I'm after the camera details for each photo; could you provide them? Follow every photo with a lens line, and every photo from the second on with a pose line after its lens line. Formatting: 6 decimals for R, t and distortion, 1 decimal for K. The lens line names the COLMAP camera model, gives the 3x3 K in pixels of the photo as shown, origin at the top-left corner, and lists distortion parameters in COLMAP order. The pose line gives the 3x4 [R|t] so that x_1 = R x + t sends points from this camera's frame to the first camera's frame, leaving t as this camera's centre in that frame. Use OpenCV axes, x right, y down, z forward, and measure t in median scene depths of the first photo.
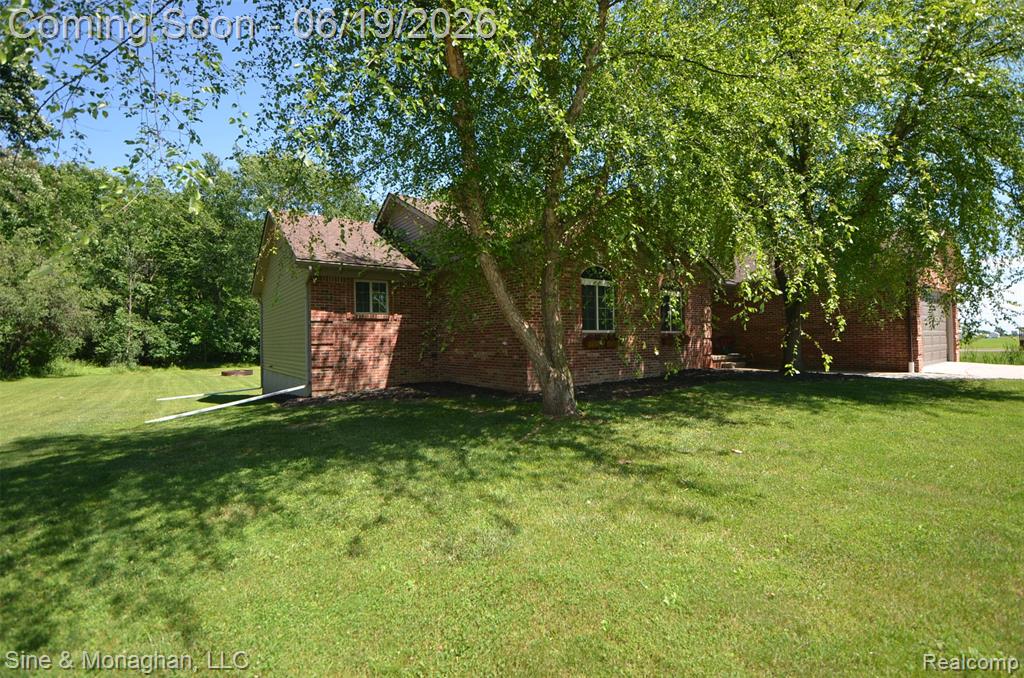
lens RADIAL K [[452.6, 0, 514.7], [0, 452.6, 342.5], [0, 0, 1]] dist [-0.001357, -0.000170]
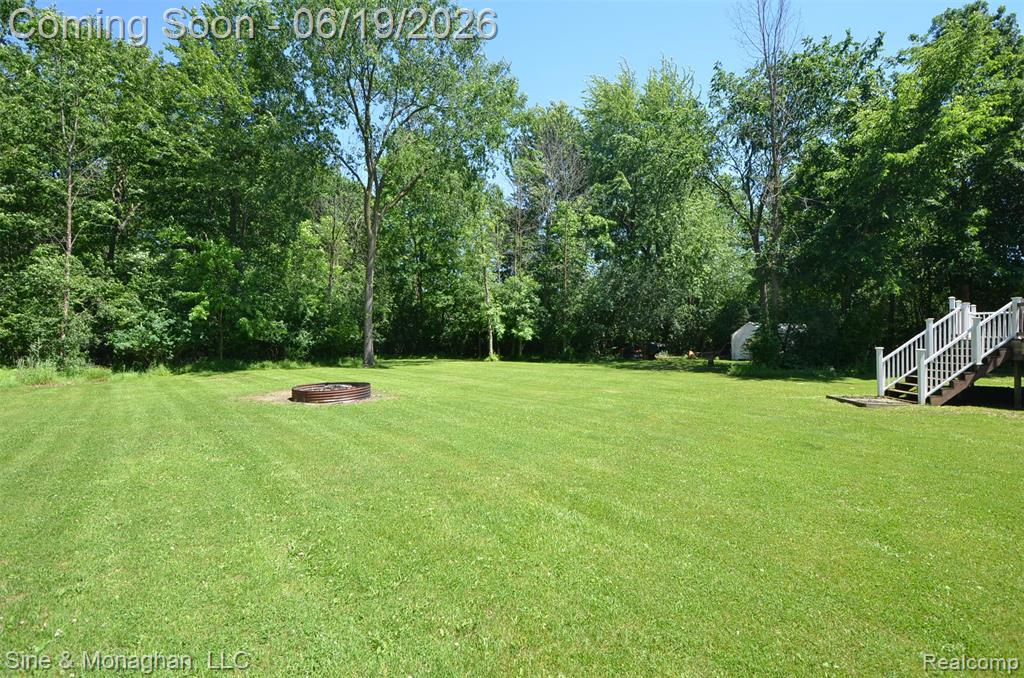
lens RADIAL K [[452.6, 0, 514.7], [0, 452.6, 342.5], [0, 0, 1]] dist [-0.001357, -0.000170]
pose [[0.999967, -0.002098, -0.007907, -0.371540], [0.002154, 0.999973, 0.007096, 0.024189], [0.007892, -0.007113, 0.999944, 0.522837]]
